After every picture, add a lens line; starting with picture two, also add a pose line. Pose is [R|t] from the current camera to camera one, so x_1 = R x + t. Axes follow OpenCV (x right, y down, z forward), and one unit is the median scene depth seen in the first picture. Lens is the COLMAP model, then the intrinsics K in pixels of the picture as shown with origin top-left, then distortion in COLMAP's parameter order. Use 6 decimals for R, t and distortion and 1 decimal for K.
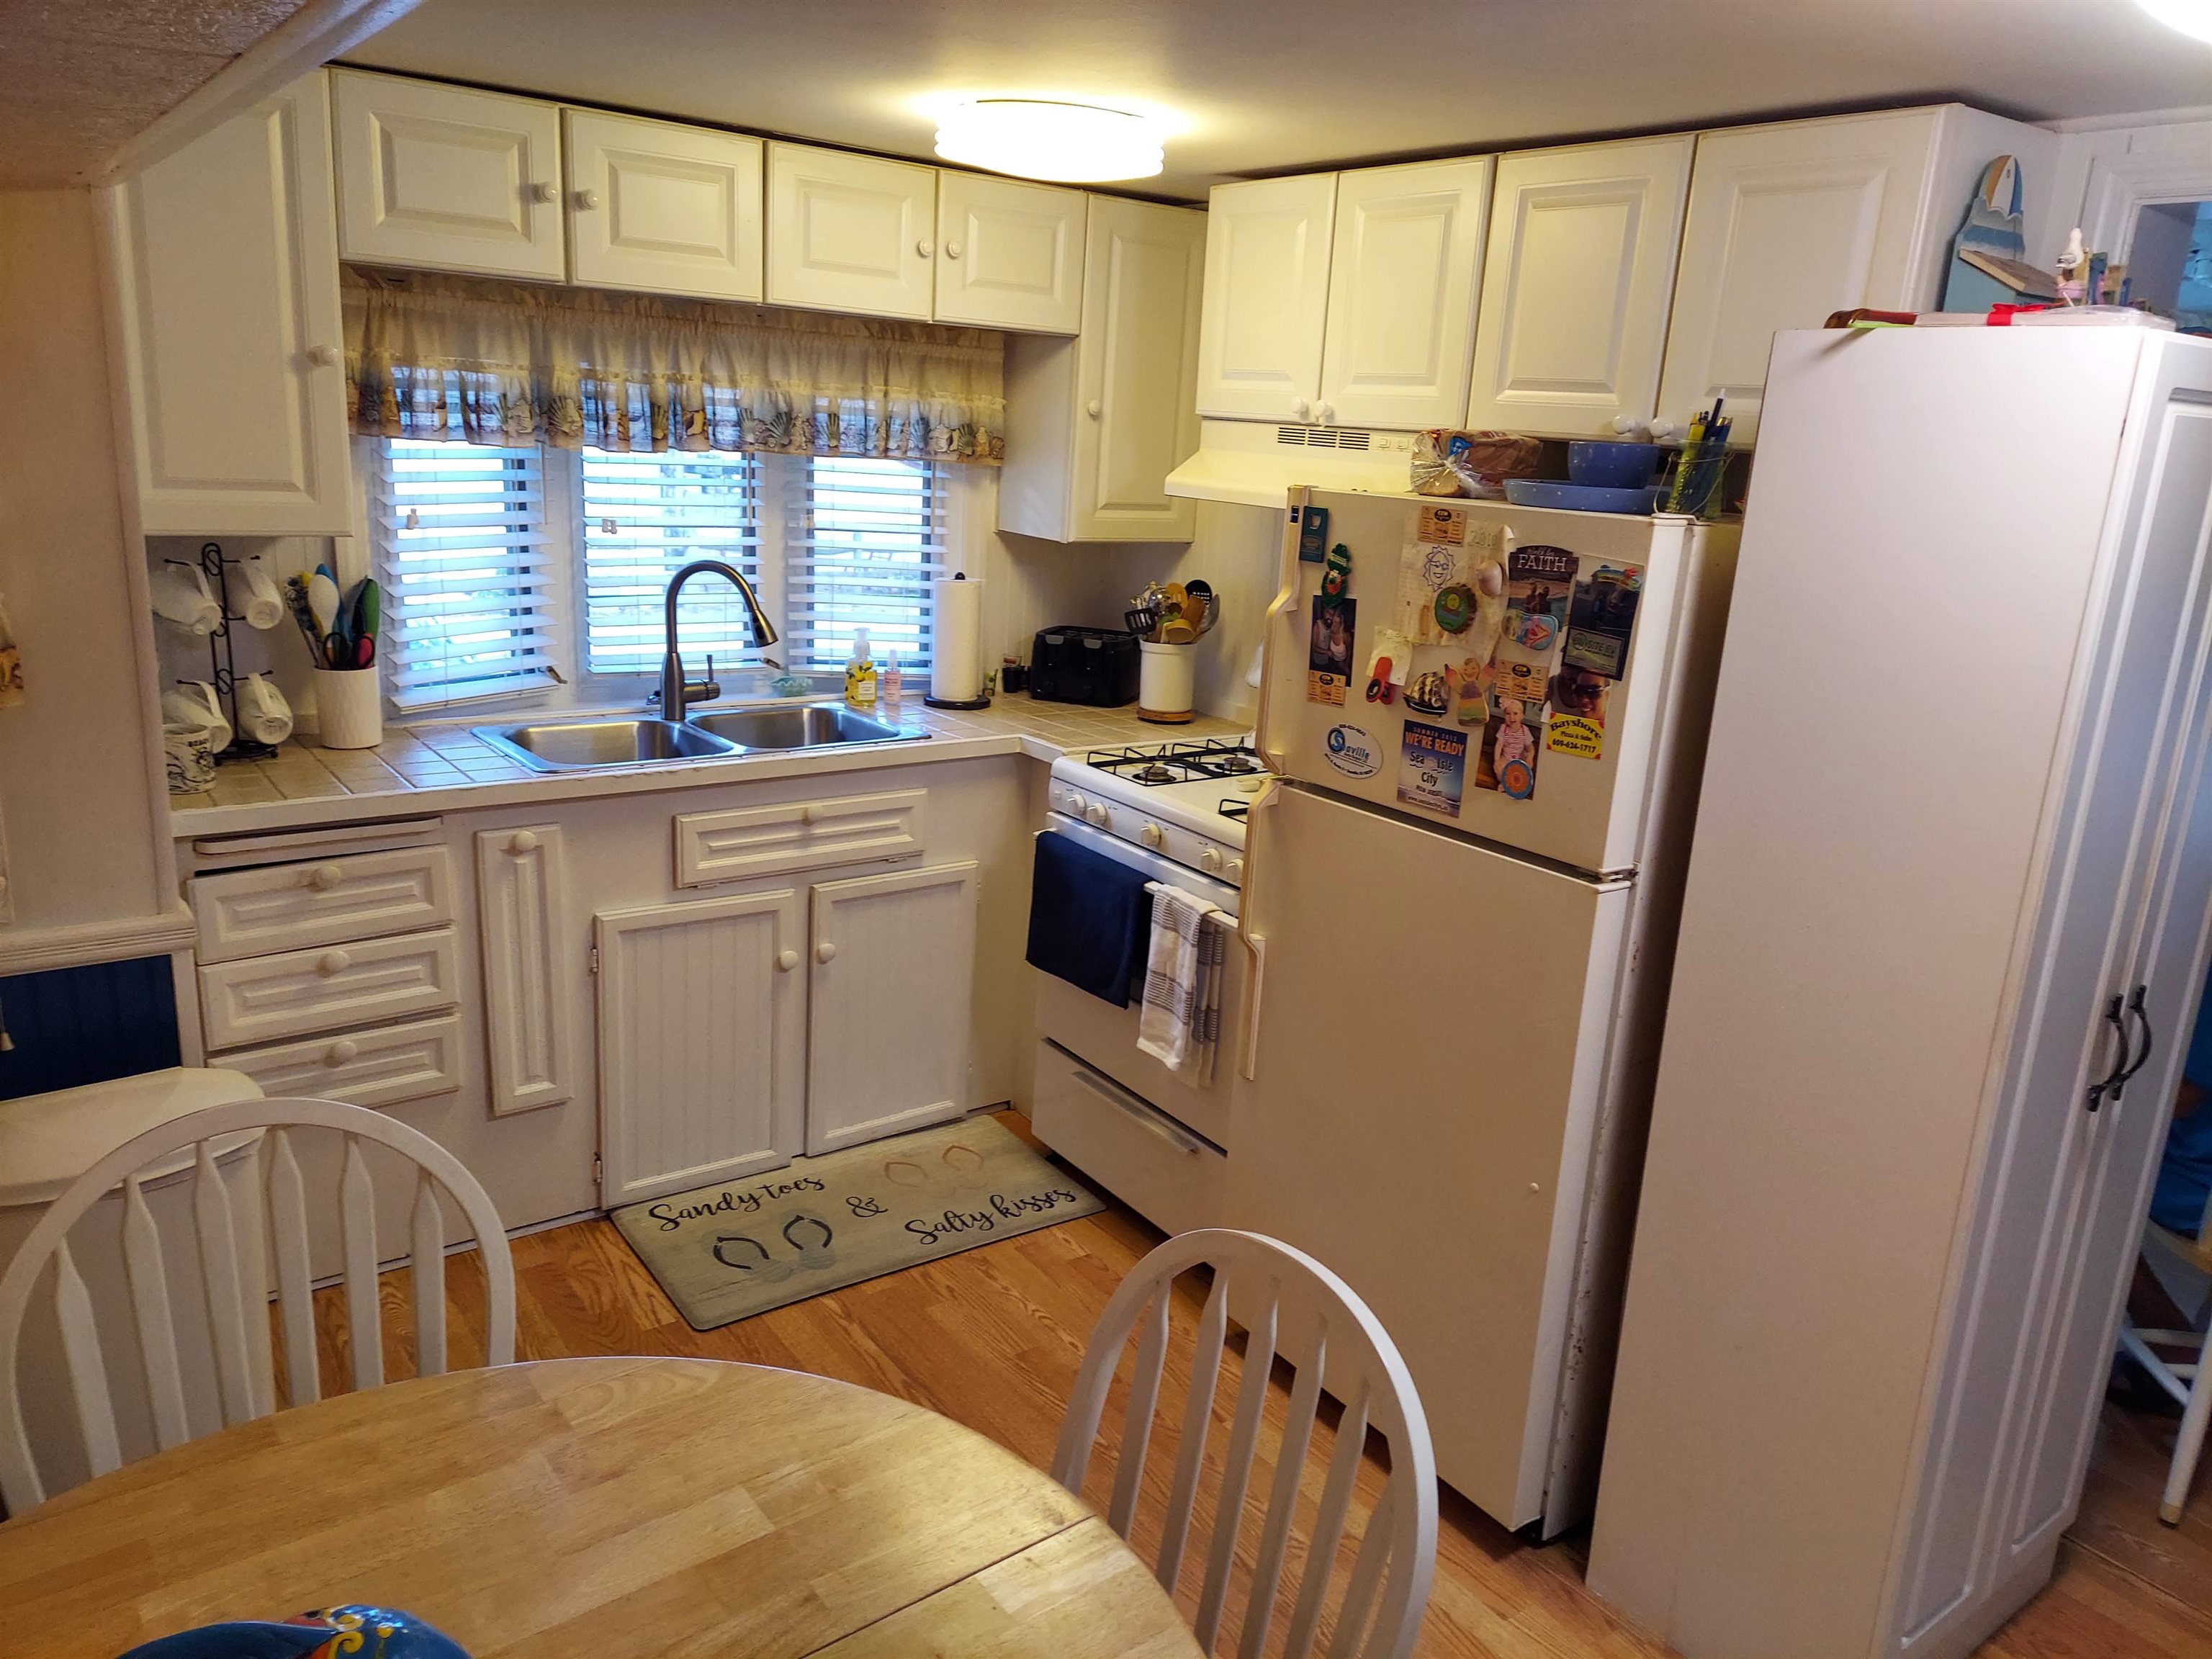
lens RADIAL K [[1577.6, 0, 1134.5], [0, 1577.6, 835.1], [0, 0, 1]] dist [0.109527, -0.116308]
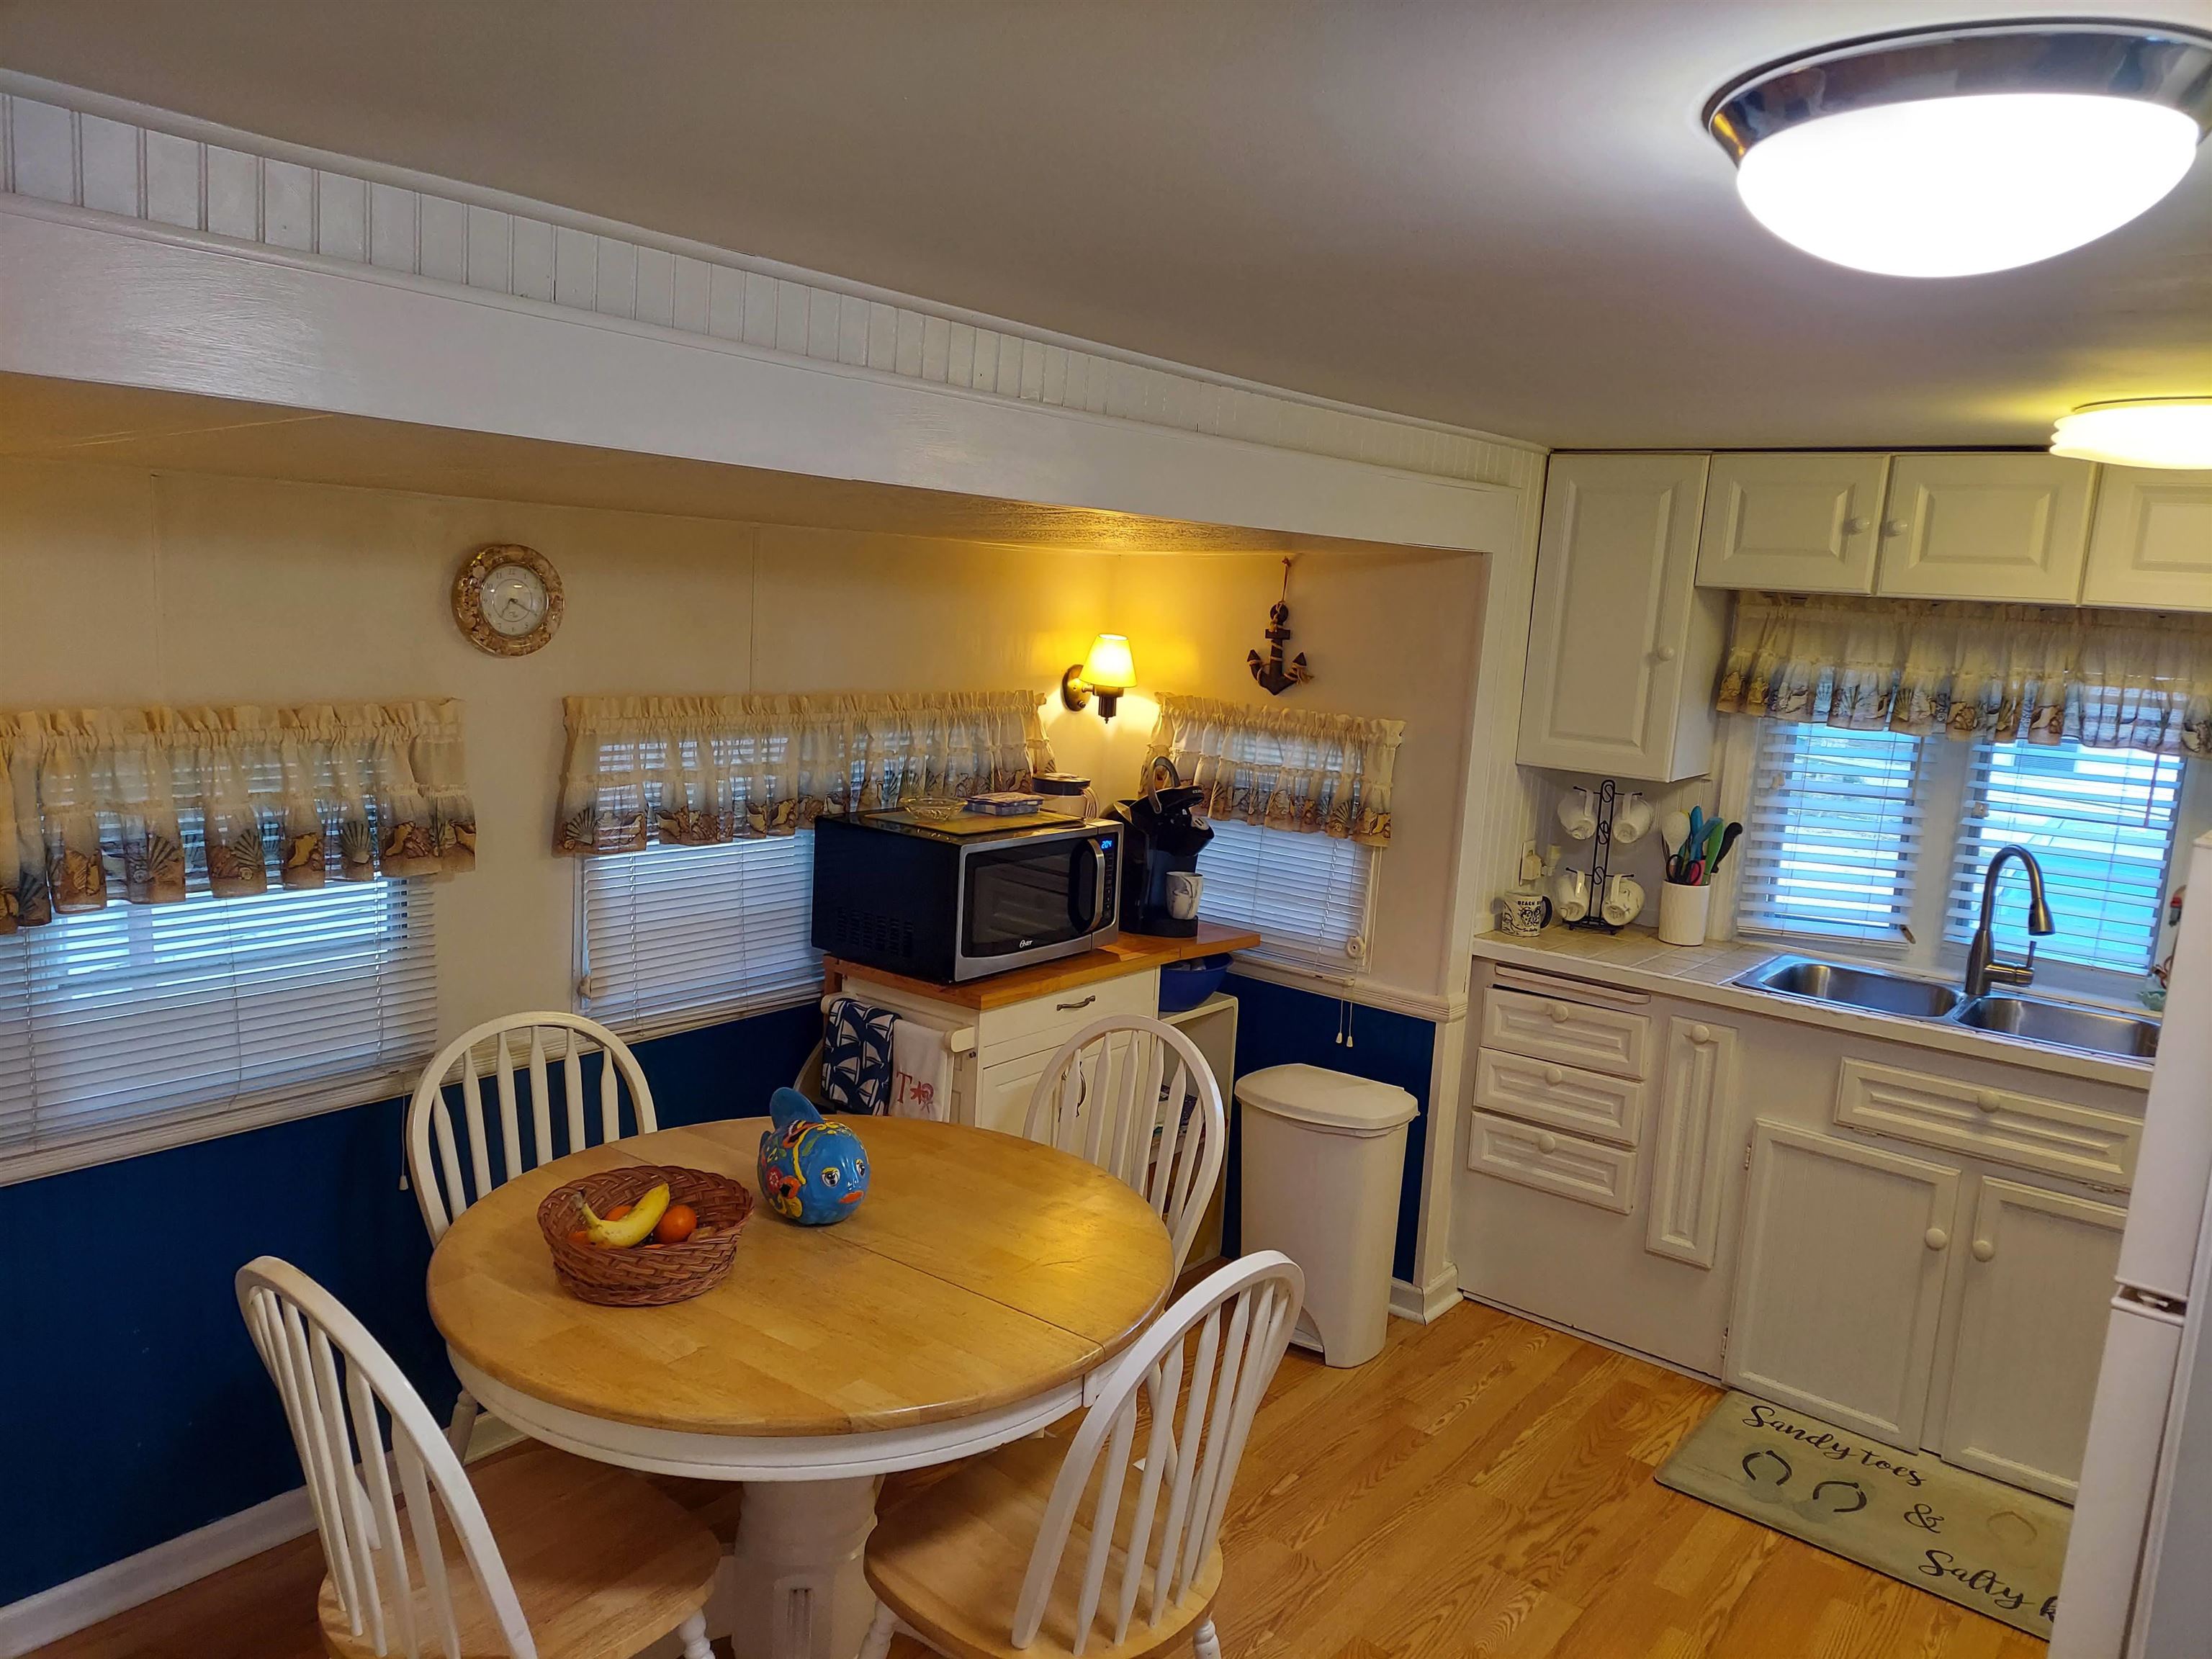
lens RADIAL K [[1577.6, 0, 1134.5], [0, 1577.6, 835.1], [0, 0, 1]] dist [0.109527, -0.116308]
pose [[0.274172, 0.111807, -0.955159, 0.595255], [-0.294309, 0.955319, 0.027346, -0.042902], [0.915539, 0.273615, 0.294827, 0.185508]]
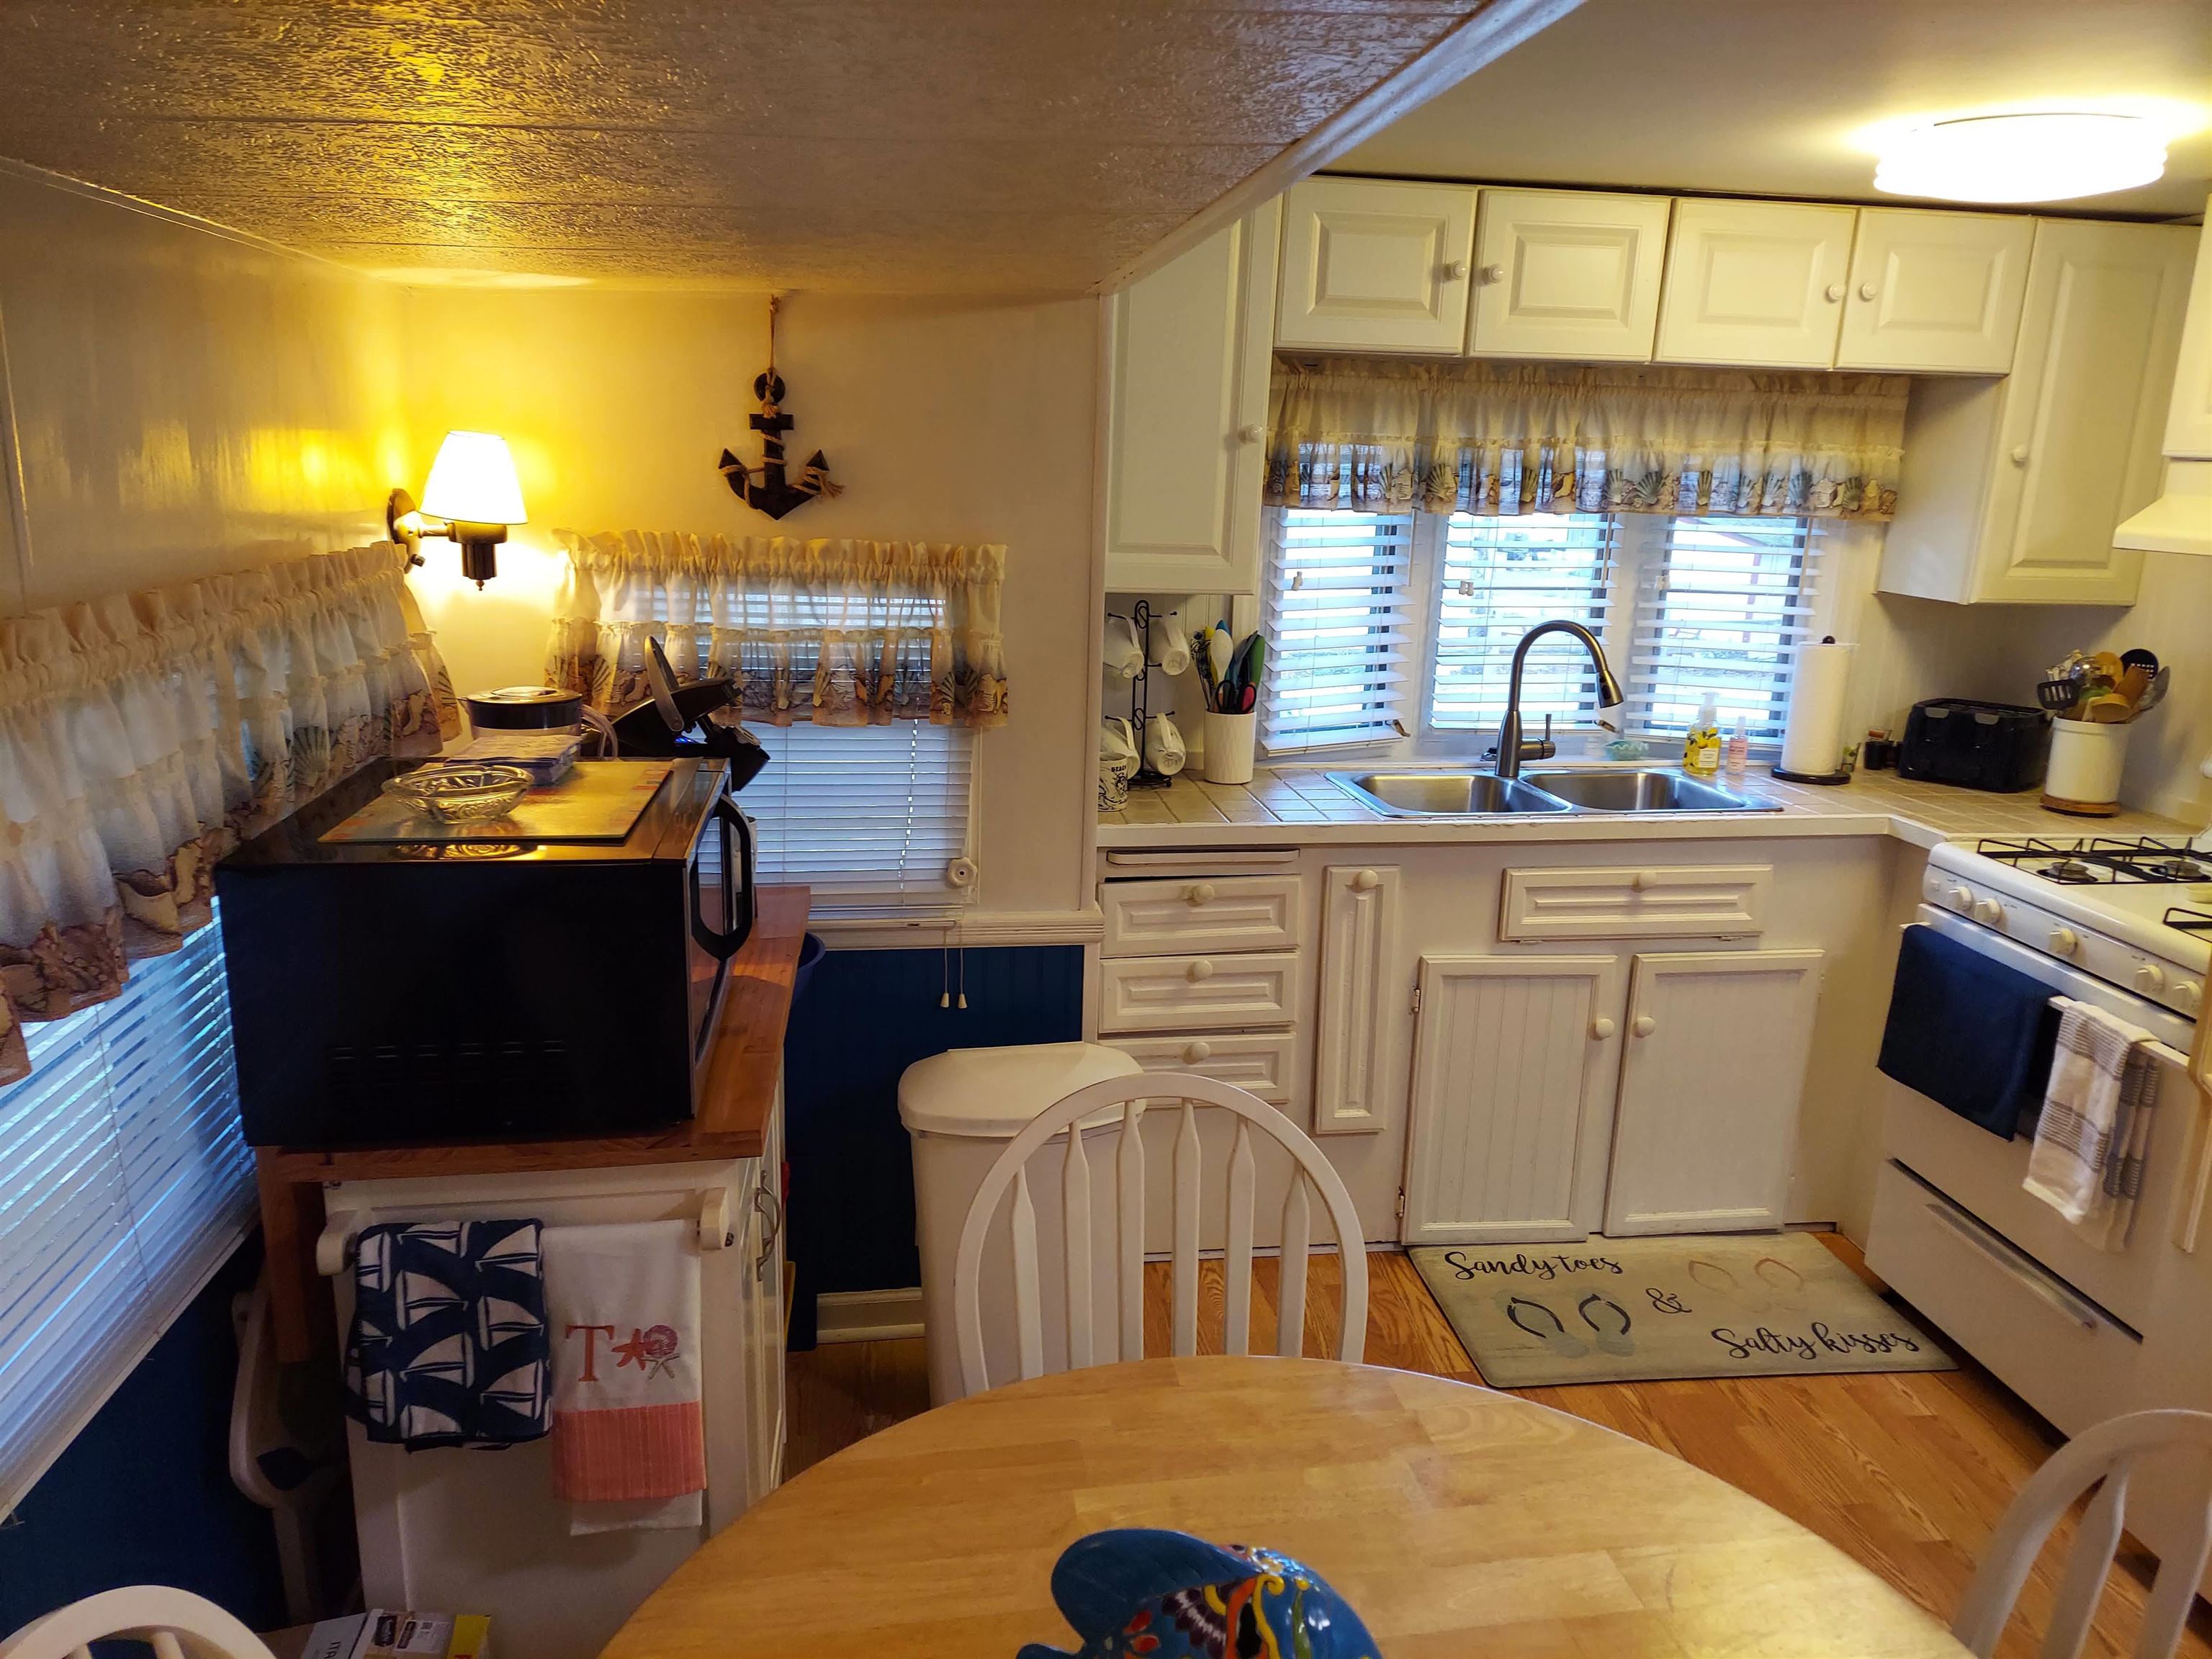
lens RADIAL K [[1577.6, 0, 1134.5], [0, 1577.6, 835.1], [0, 0, 1]] dist [0.109527, -0.116308]
pose [[0.884772, 0.080637, -0.458994, -0.035534], [-0.101849, 0.994565, -0.021601, 0.011963], [0.454758, 0.065860, 0.888177, -0.003914]]
